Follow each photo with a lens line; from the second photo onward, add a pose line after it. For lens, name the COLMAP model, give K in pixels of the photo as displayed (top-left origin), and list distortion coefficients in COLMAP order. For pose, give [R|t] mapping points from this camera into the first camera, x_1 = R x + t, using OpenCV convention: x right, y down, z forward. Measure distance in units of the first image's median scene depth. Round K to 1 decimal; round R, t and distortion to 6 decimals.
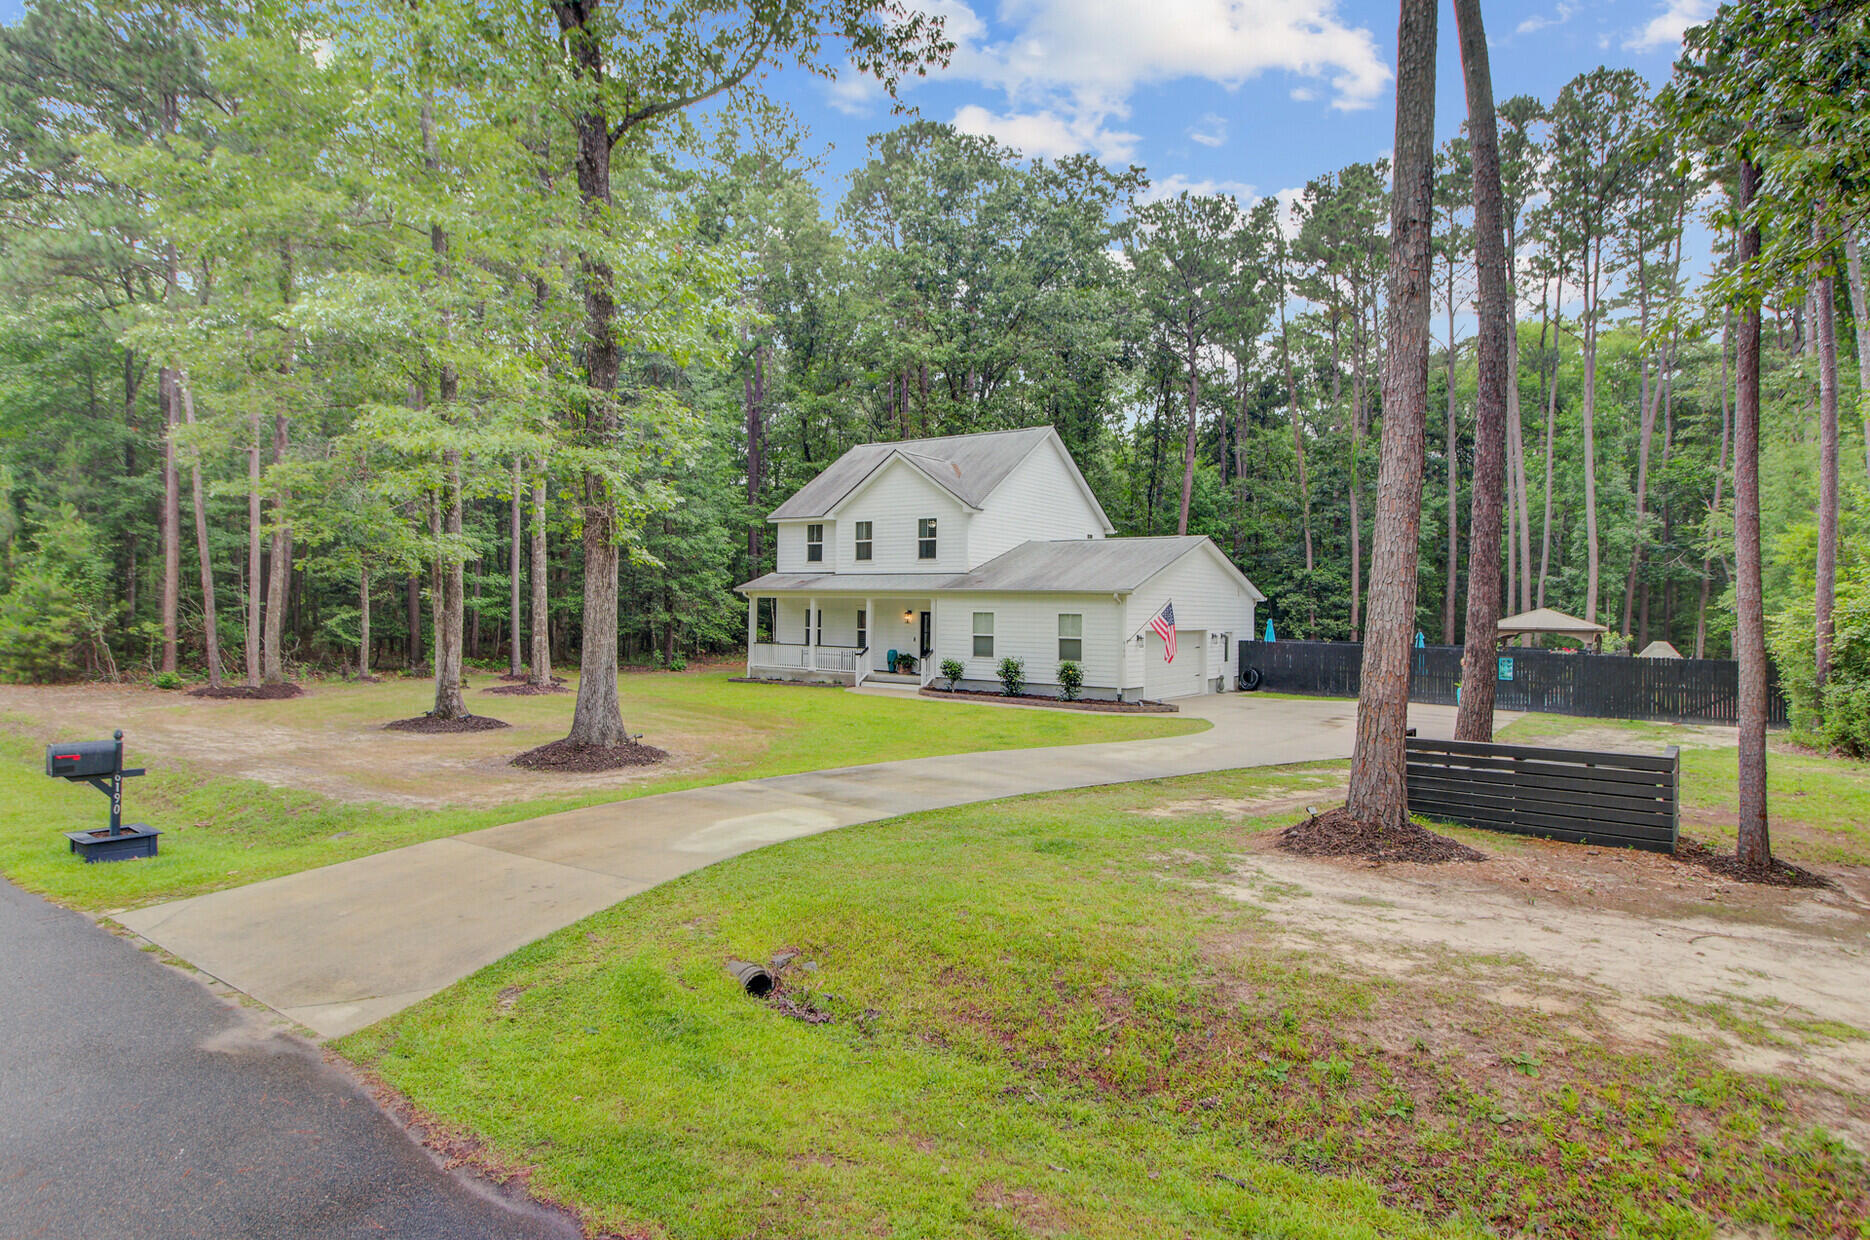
lens RADIAL K [[1012.8, 0, 935.0], [0, 1012.8, 620.0], [0, 0, 1]] dist [-0.001062, -0.000301]
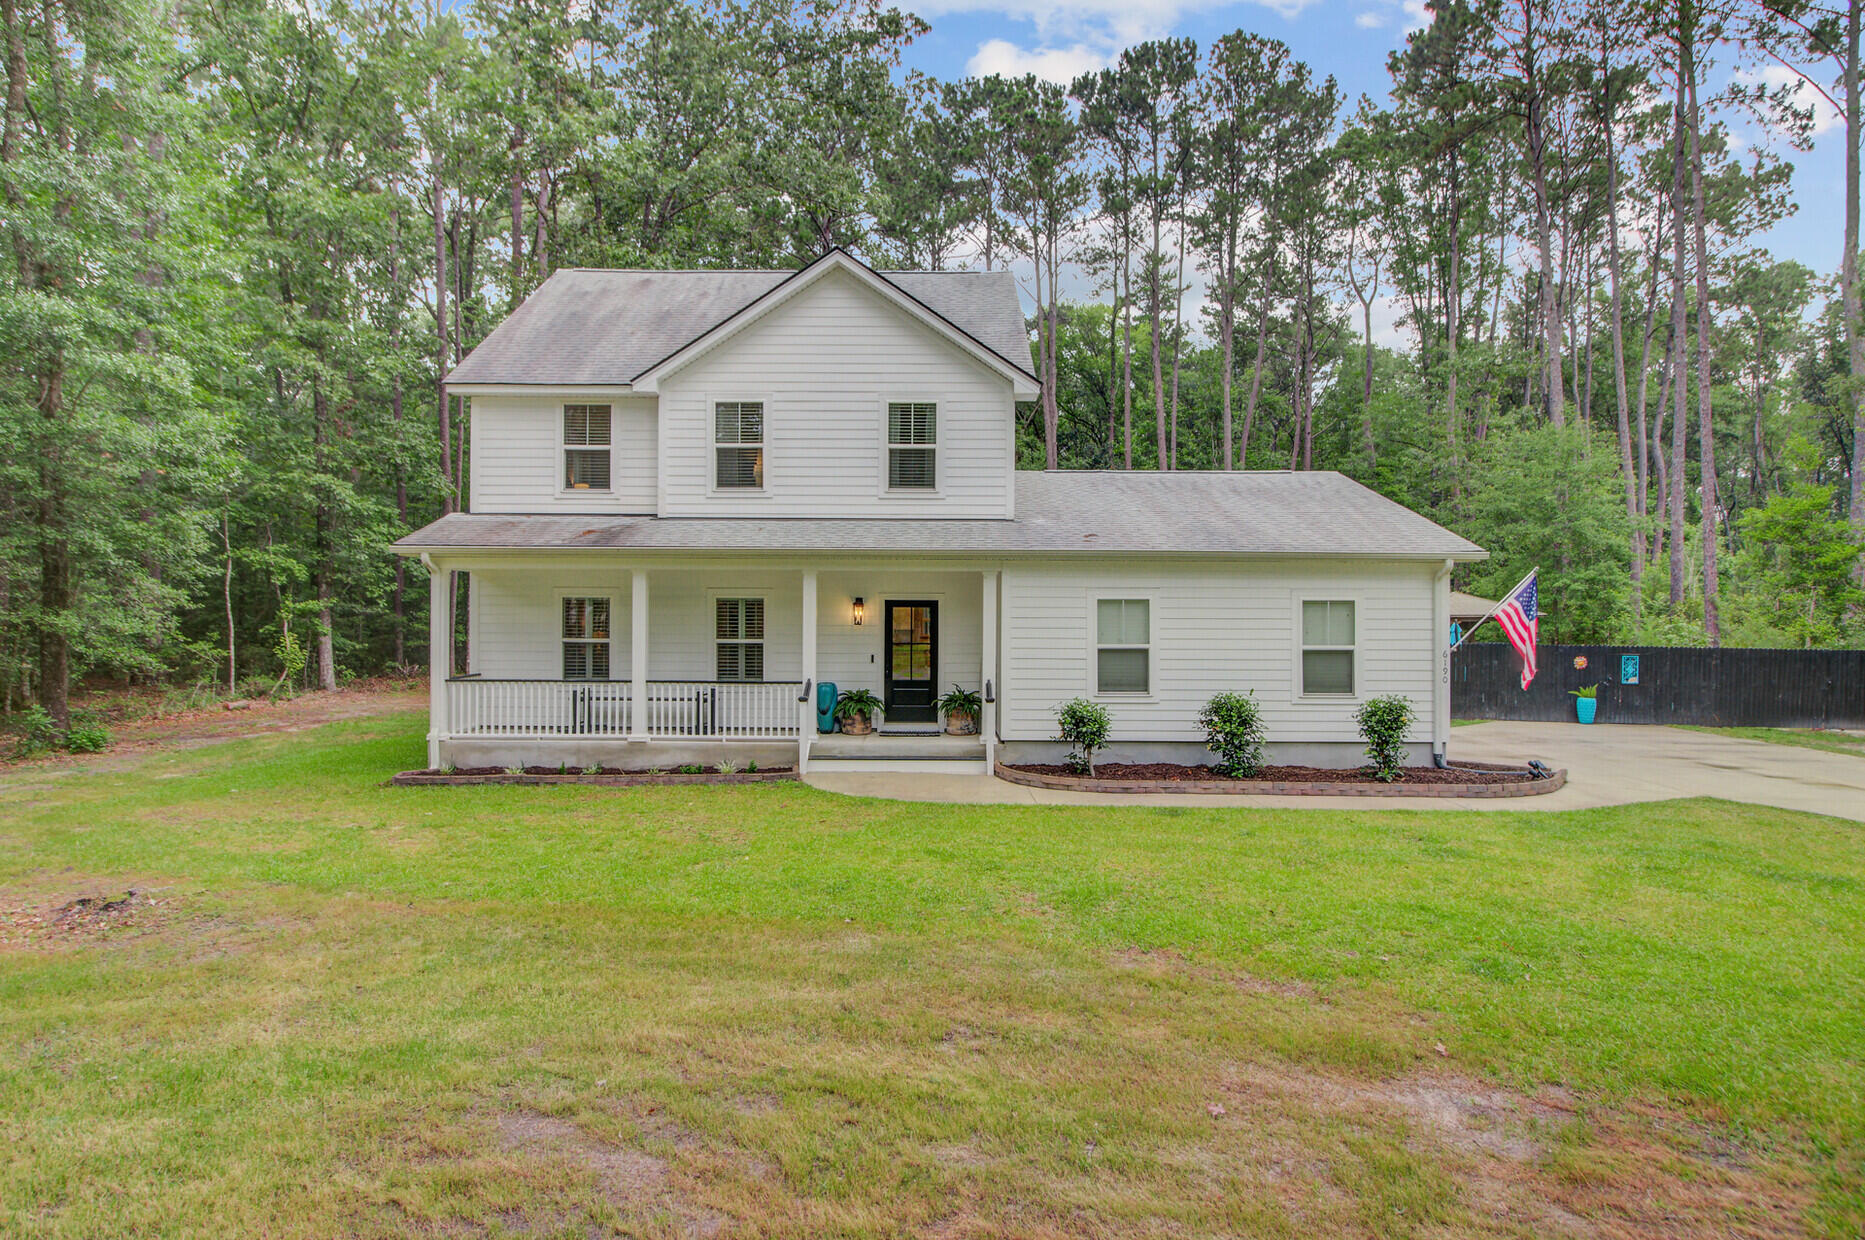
lens RADIAL K [[1063.0, 0, 940.3], [0, 1063.0, 611.6], [0, 0, 1]] dist [0.002838, -0.001728]
pose [[0.814582, -0.013331, 0.579895, -0.278516], [0.012418, 0.999908, 0.005542, -0.005152], [-0.579916, 0.002687, 0.814672, 0.569872]]
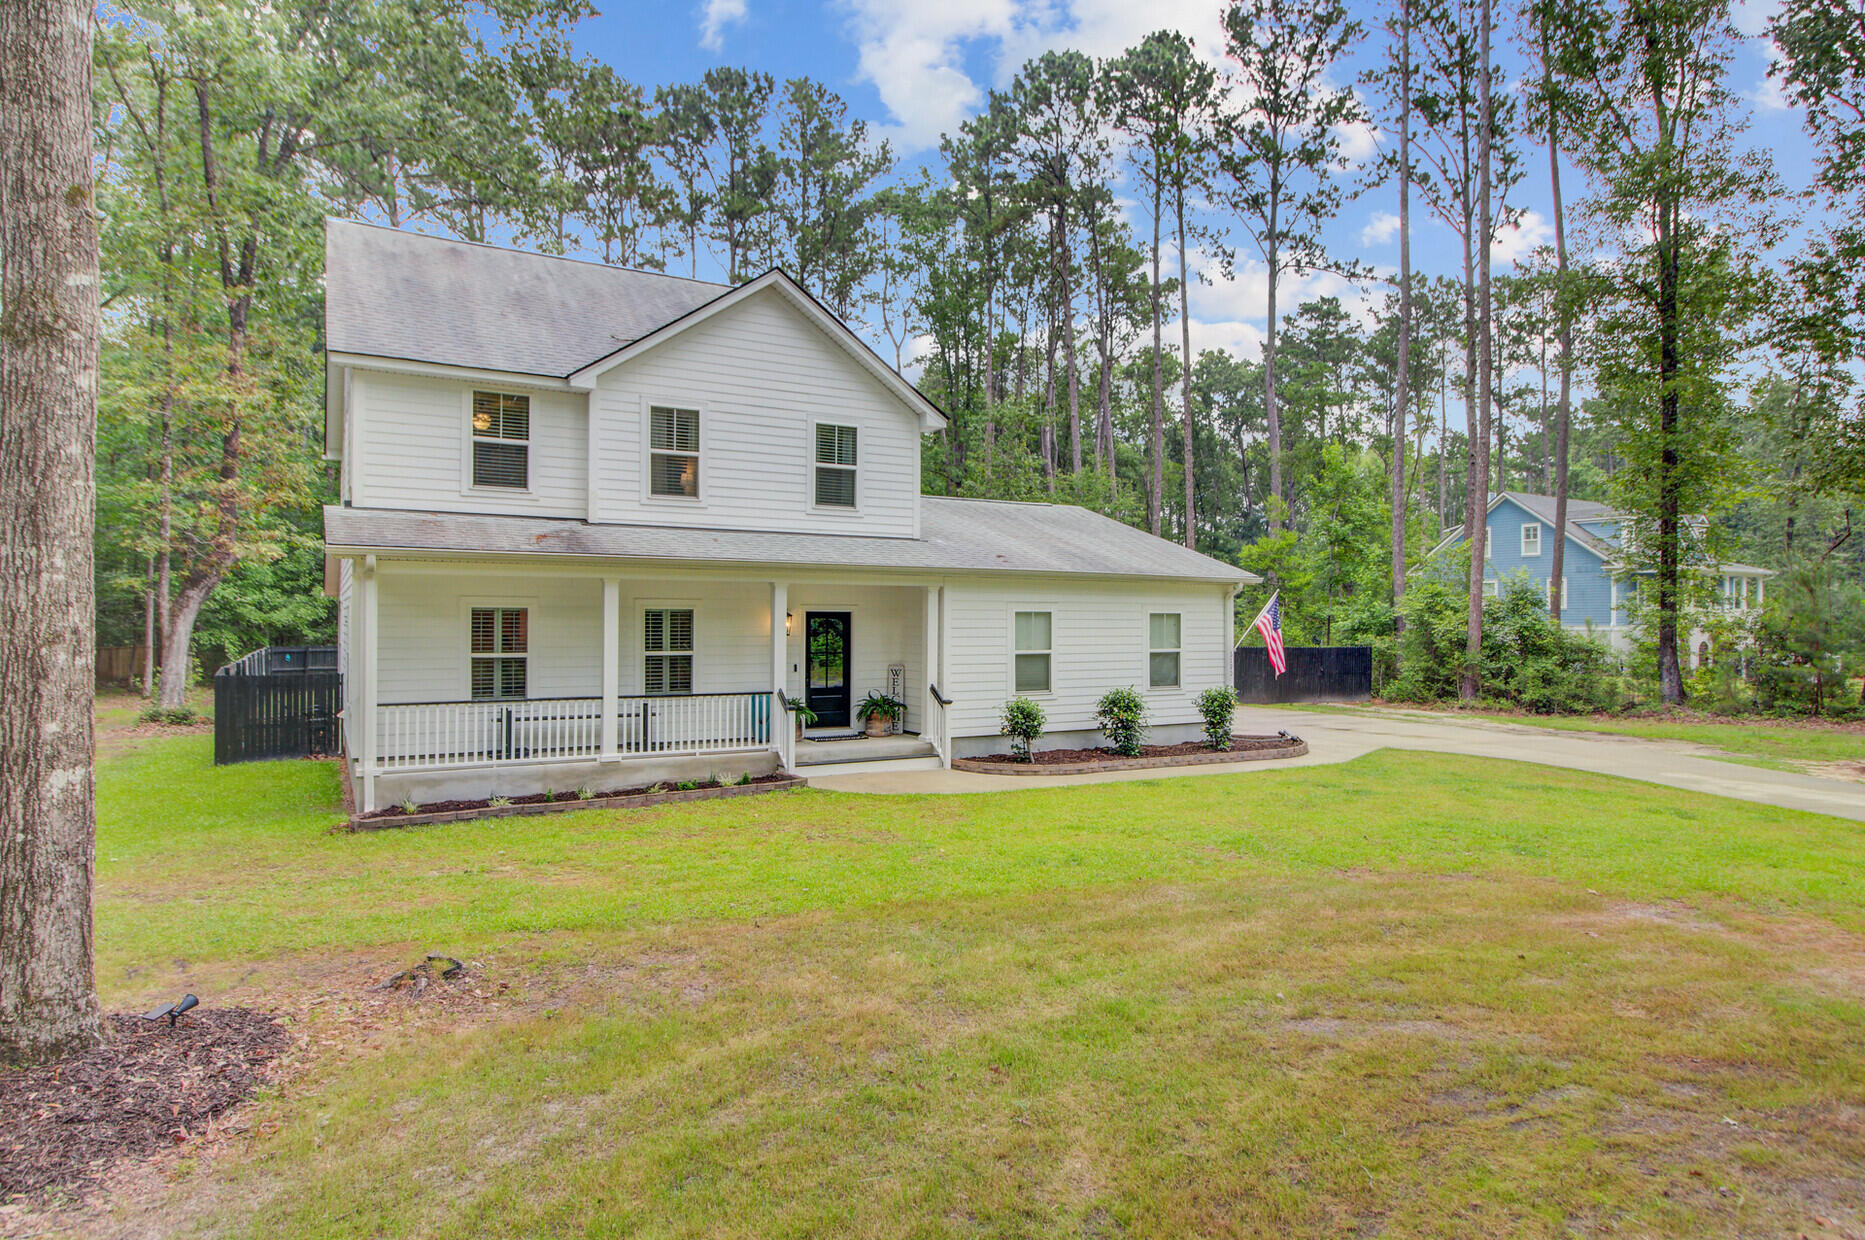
lens RADIAL K [[1063.0, 0, 940.3], [0, 1063.0, 611.6], [0, 0, 1]] dist [0.002838, -0.001728]
pose [[0.412093, -0.007648, 0.911110, -0.453496], [0.008385, 0.999954, 0.004602, -0.009778], [-0.911103, 0.005744, 0.412139, 0.714976]]
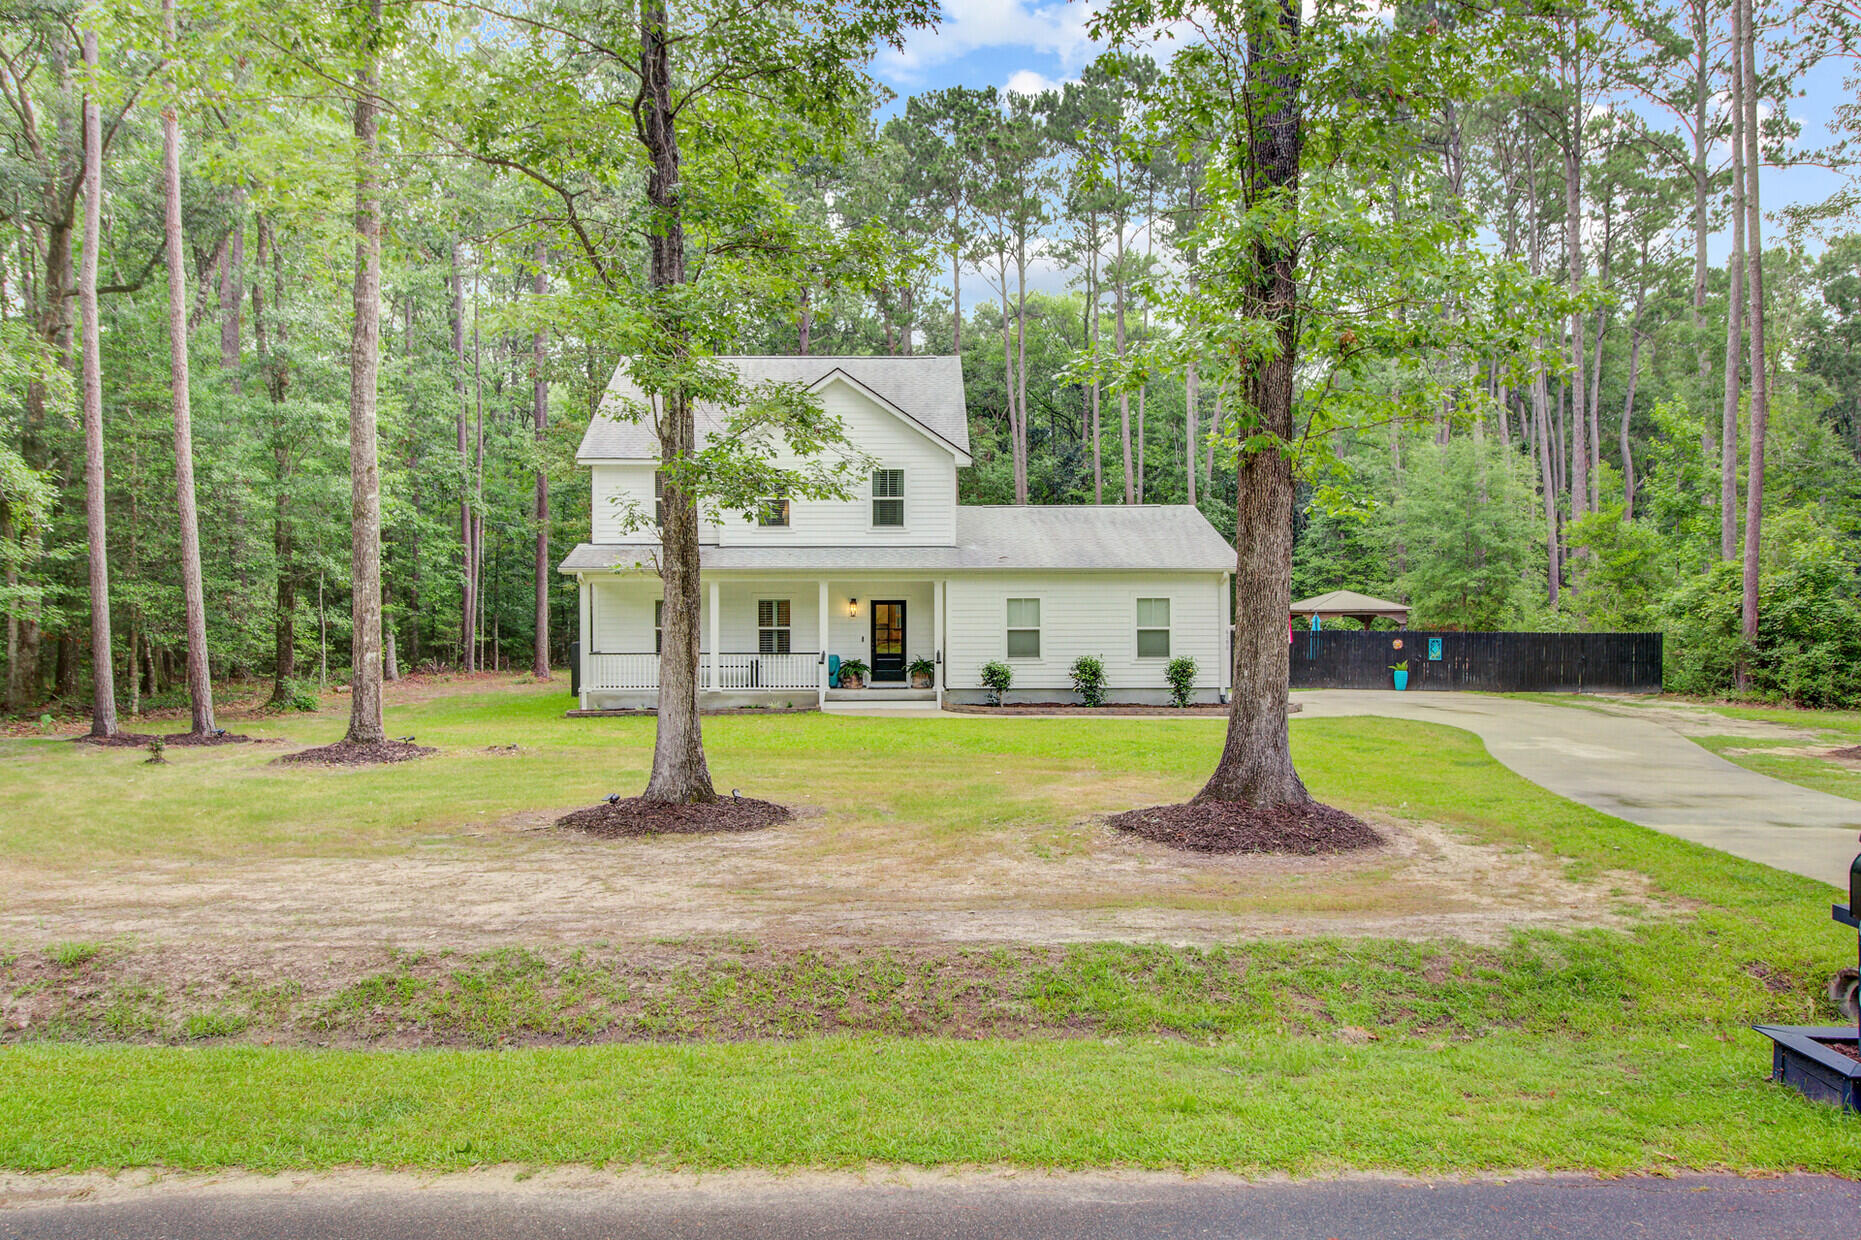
lens RADIAL K [[1286.5, 0, 930.5], [0, 1286.5, 620.0], [0, 0, 1]] dist [-0.002392, 0.000635]
pose [[0.807005, -0.021886, 0.590139, -0.508423], [0.020186, 0.999751, 0.009473, -0.001958], [-0.590199, 0.004268, 0.807246, 0.239410]]
